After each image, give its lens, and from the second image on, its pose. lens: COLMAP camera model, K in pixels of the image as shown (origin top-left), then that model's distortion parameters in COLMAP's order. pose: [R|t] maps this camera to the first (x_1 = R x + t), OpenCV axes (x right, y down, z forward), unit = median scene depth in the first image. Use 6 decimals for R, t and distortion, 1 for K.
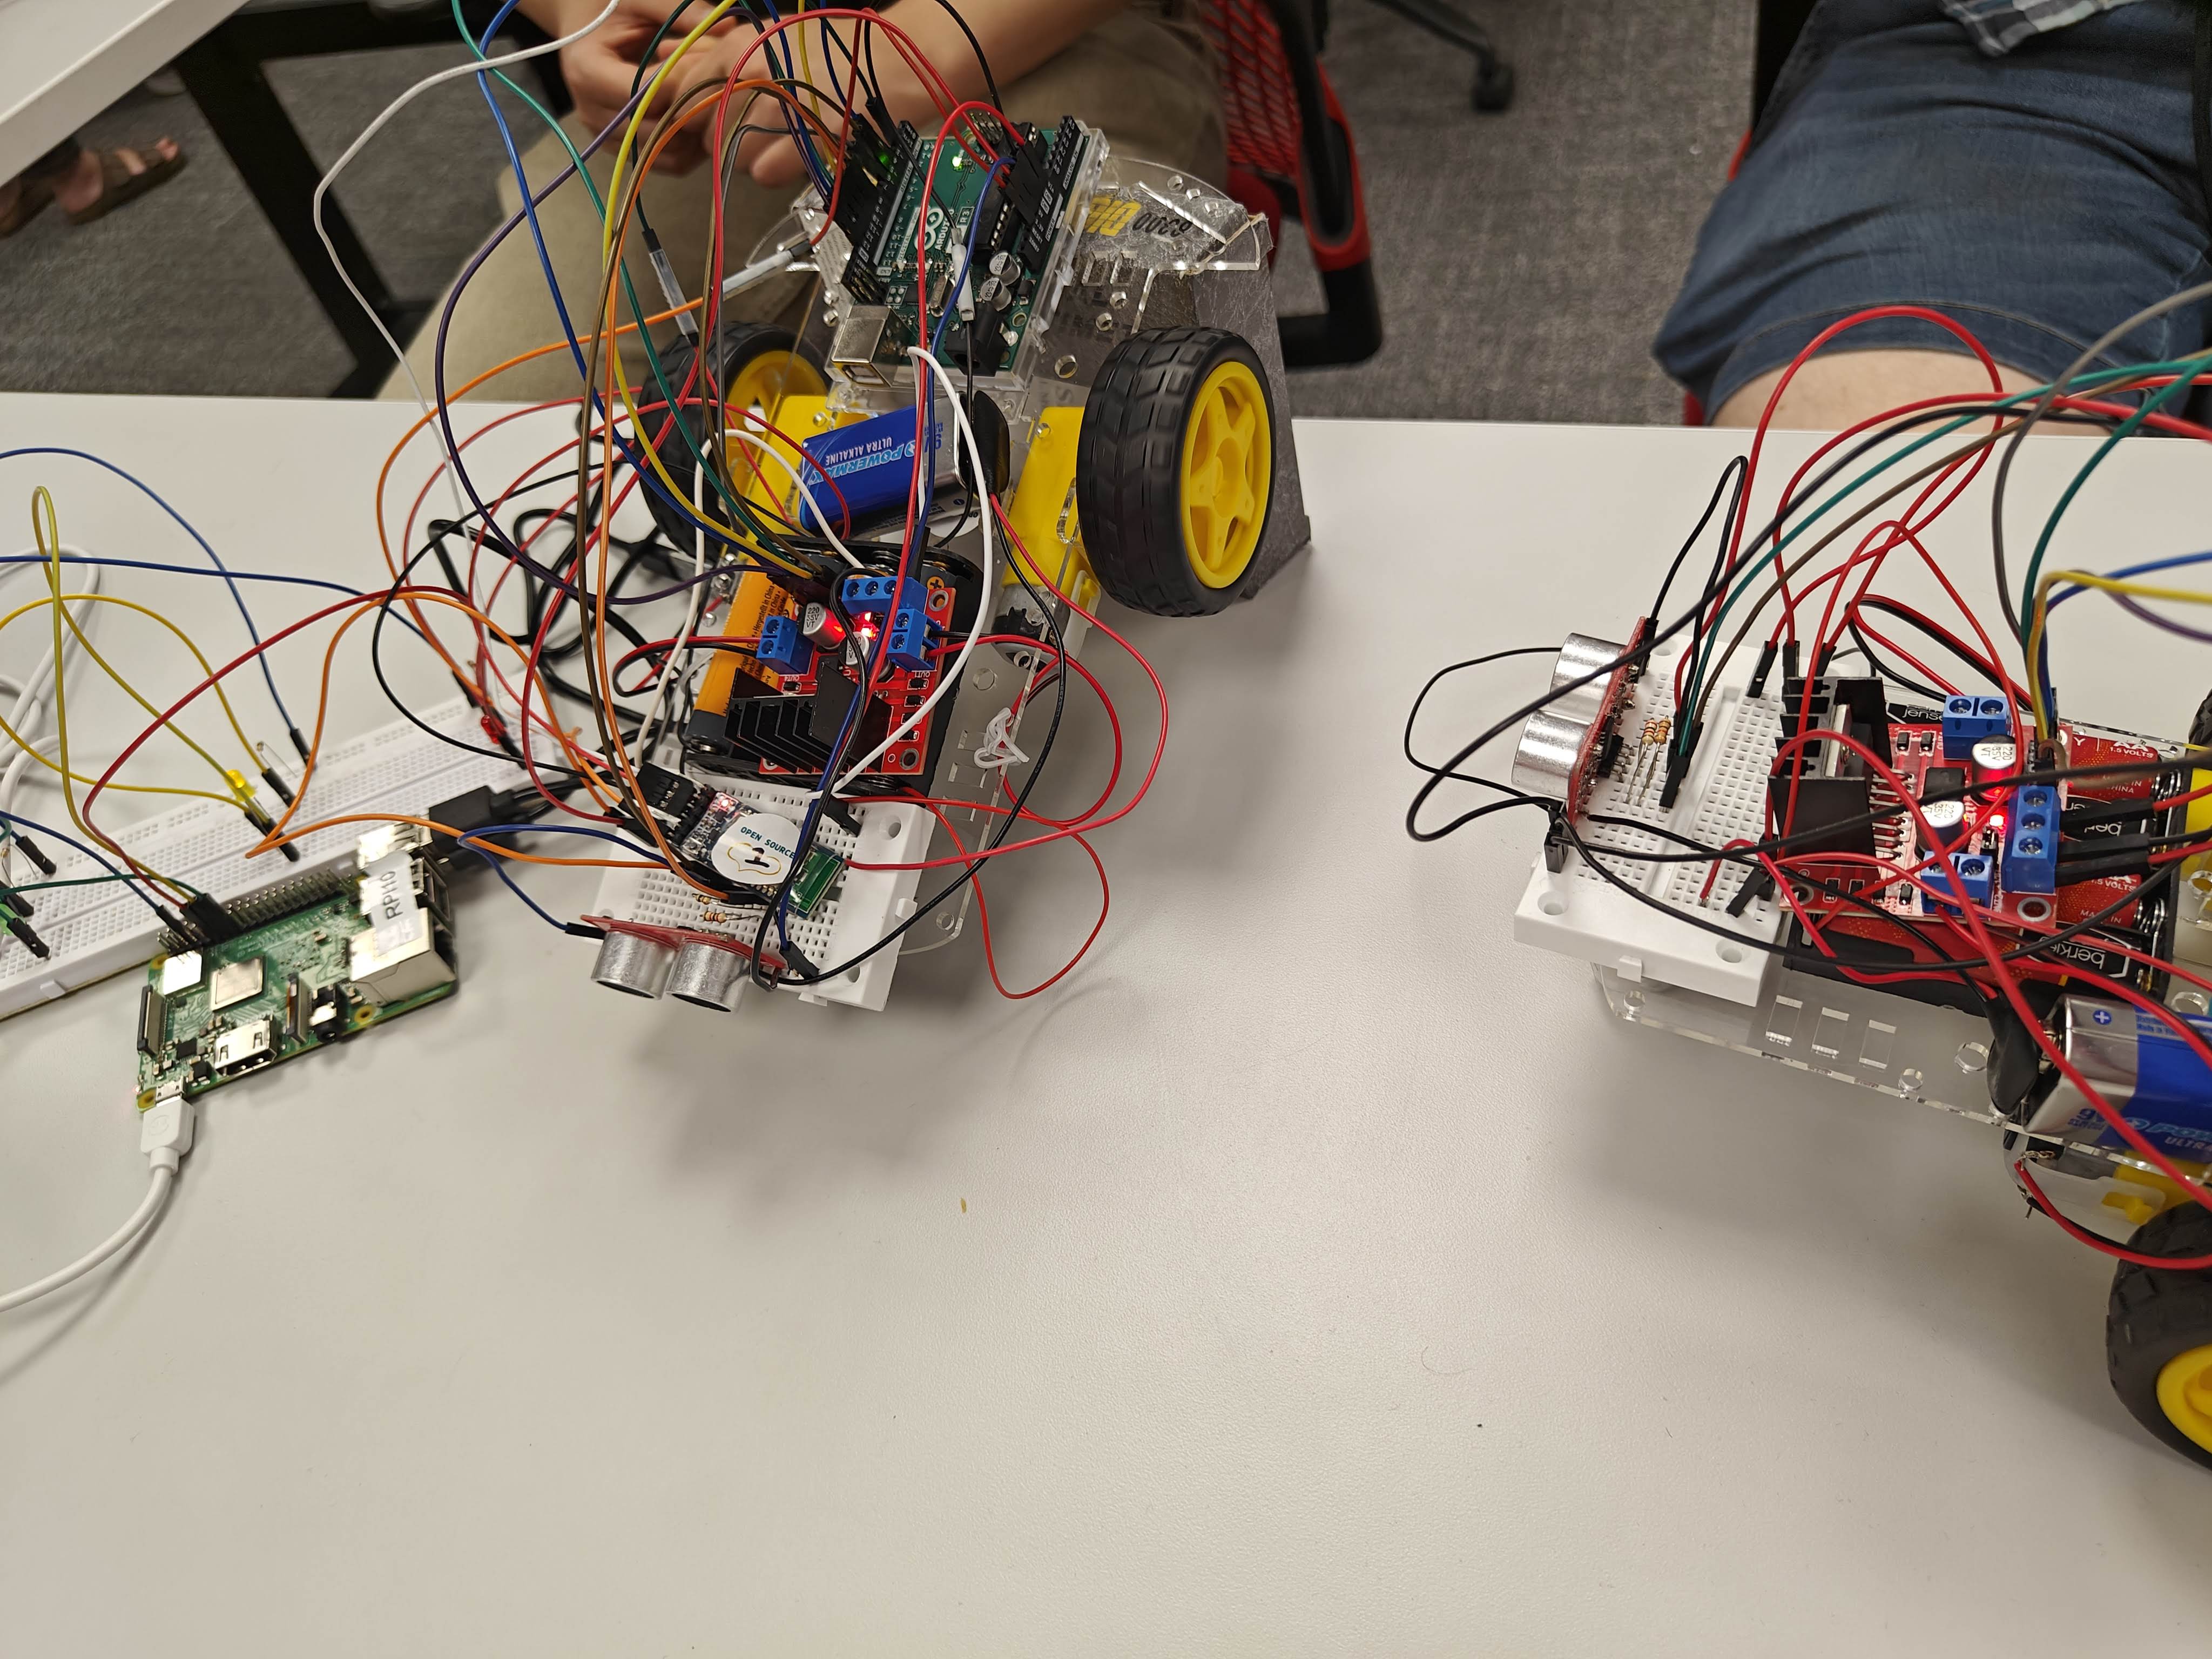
lens RADIAL K [[1597.4, 0, 1106.0], [0, 1597.4, 829.5], [0, 0, 1]] dist [-0.001702, 0.006438]
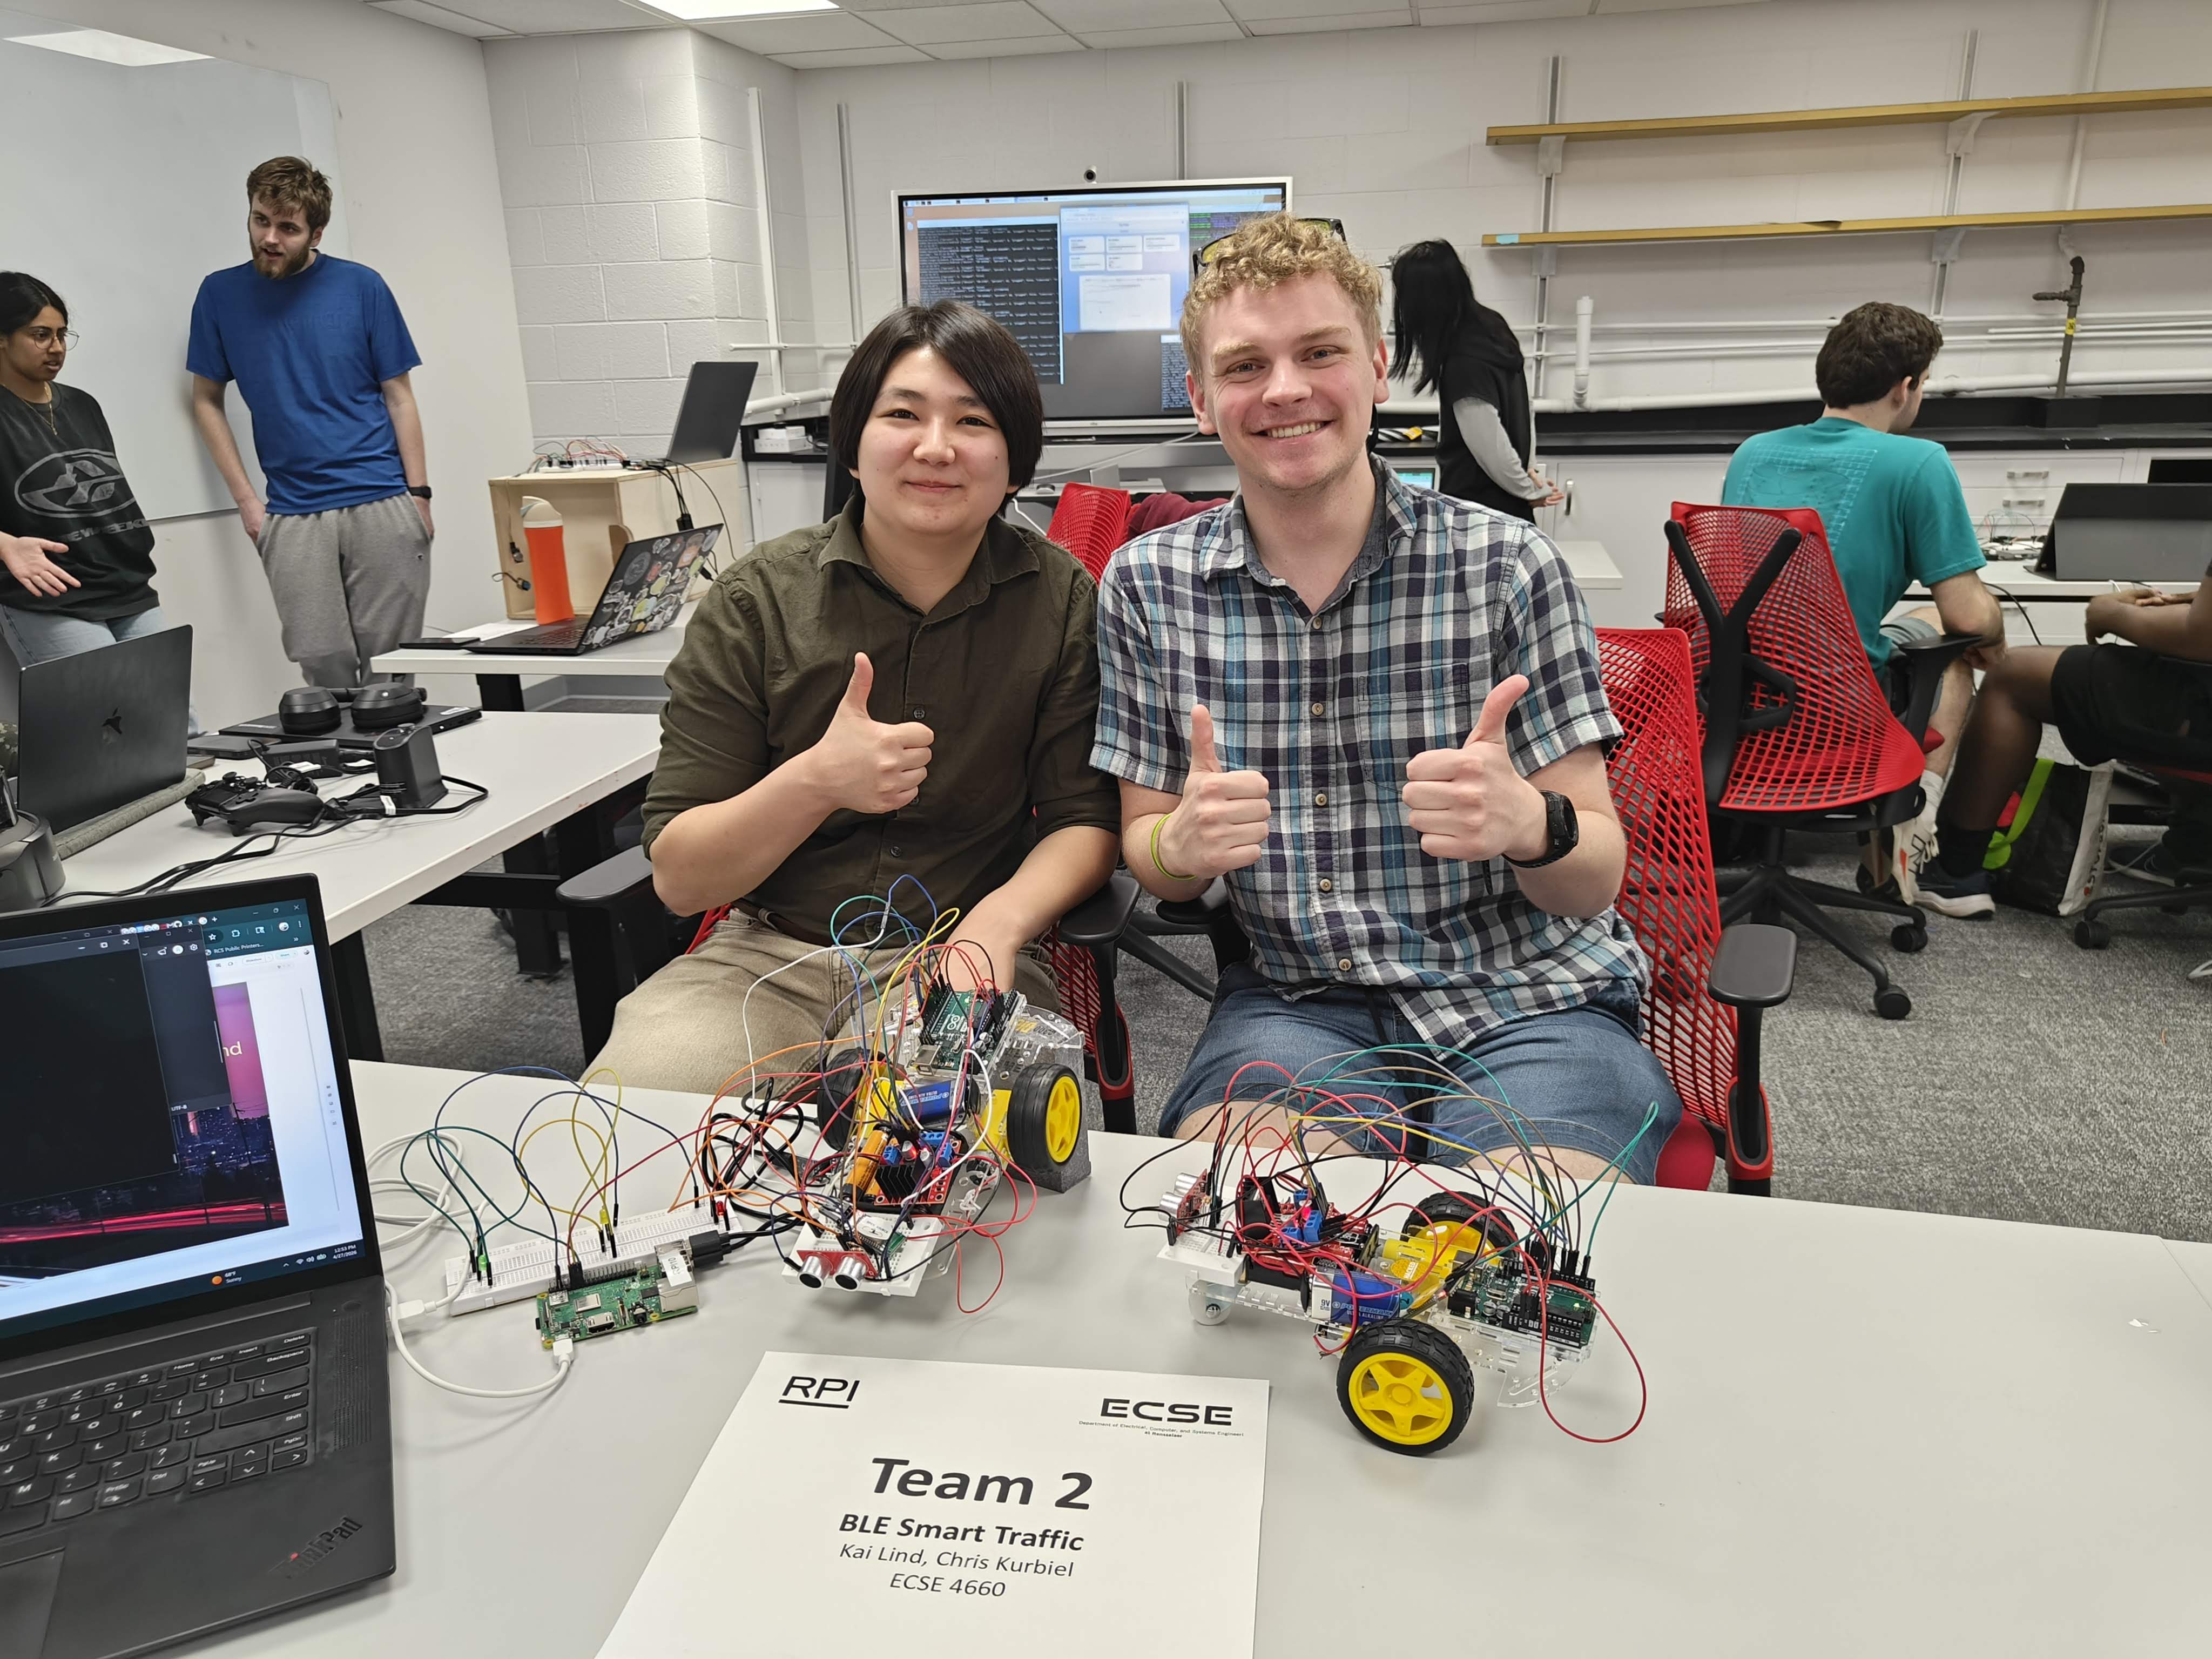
lens RADIAL K [[1597.4, 0, 1106.0], [0, 1597.4, 829.5], [0, 0, 1]] dist [-0.001702, 0.006438]
pose [[0.985313, 0.136226, 0.102956, -0.181991], [-0.062317, 0.848230, -0.525950, 0.717479], [-0.158979, 0.511809, 0.844261, -1.406443]]
